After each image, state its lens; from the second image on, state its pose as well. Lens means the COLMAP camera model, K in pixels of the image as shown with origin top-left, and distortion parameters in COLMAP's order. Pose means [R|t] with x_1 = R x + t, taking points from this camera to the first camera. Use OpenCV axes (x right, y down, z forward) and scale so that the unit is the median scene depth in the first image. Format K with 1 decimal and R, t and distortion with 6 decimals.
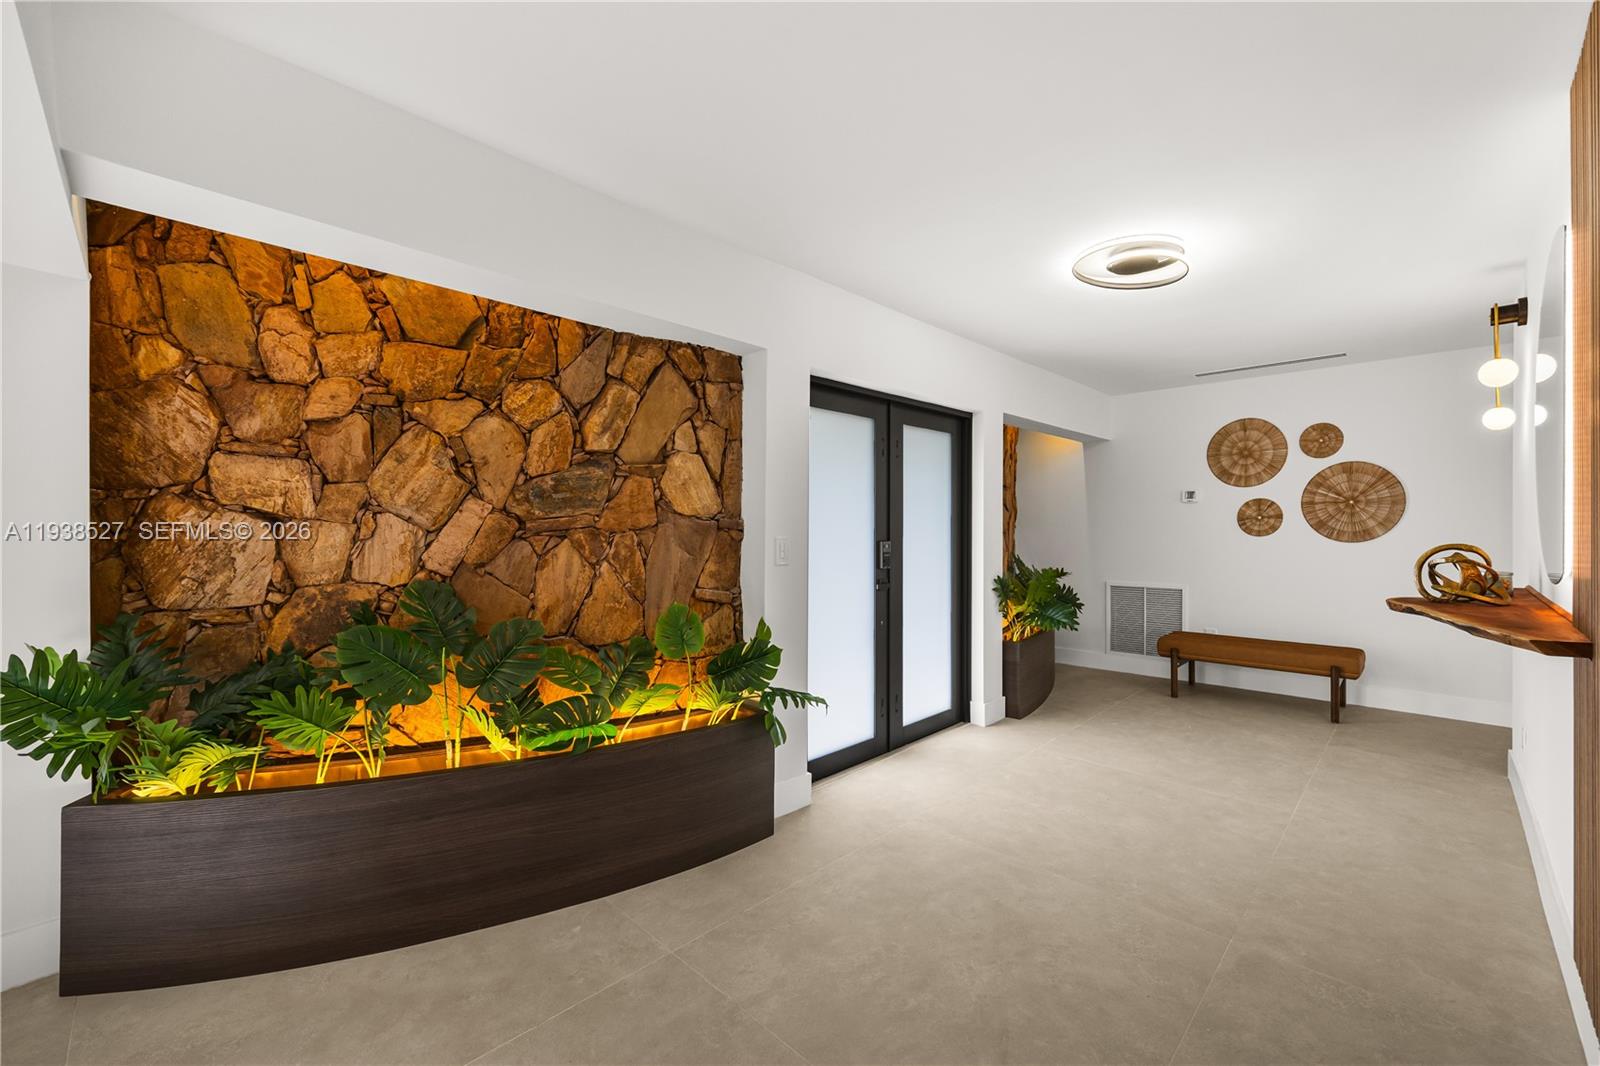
lens RADIAL K [[652.5, 0, 843.7], [0, 652.5, 525.8], [0, 0, 1]] dist [0.000718, 0.000365]
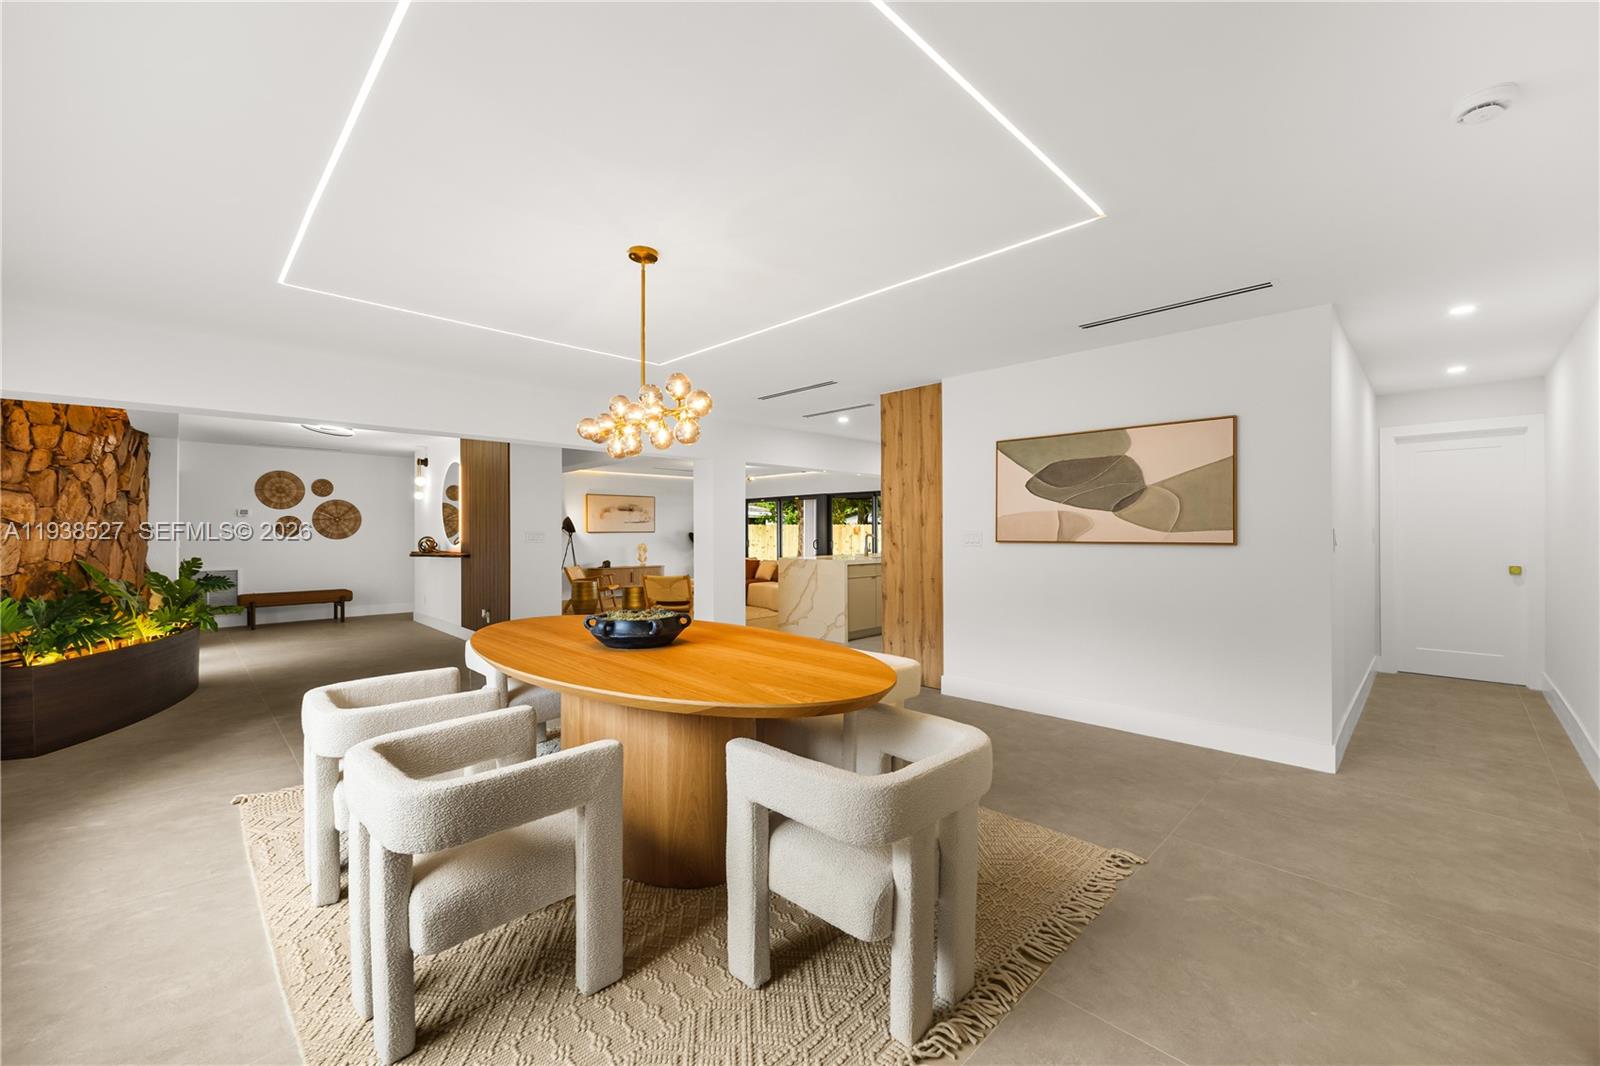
lens RADIAL K [[639.7, 0, 790.7], [0, 639.7, 536.8], [0, 0, 1]] dist [0.005412, -0.000894]
pose [[0.071201, -0.005030, 0.997449, -2.109756], [-0.006238, 0.999965, 0.005488, -0.004473], [-0.997442, -0.006613, 0.071167, -1.059661]]
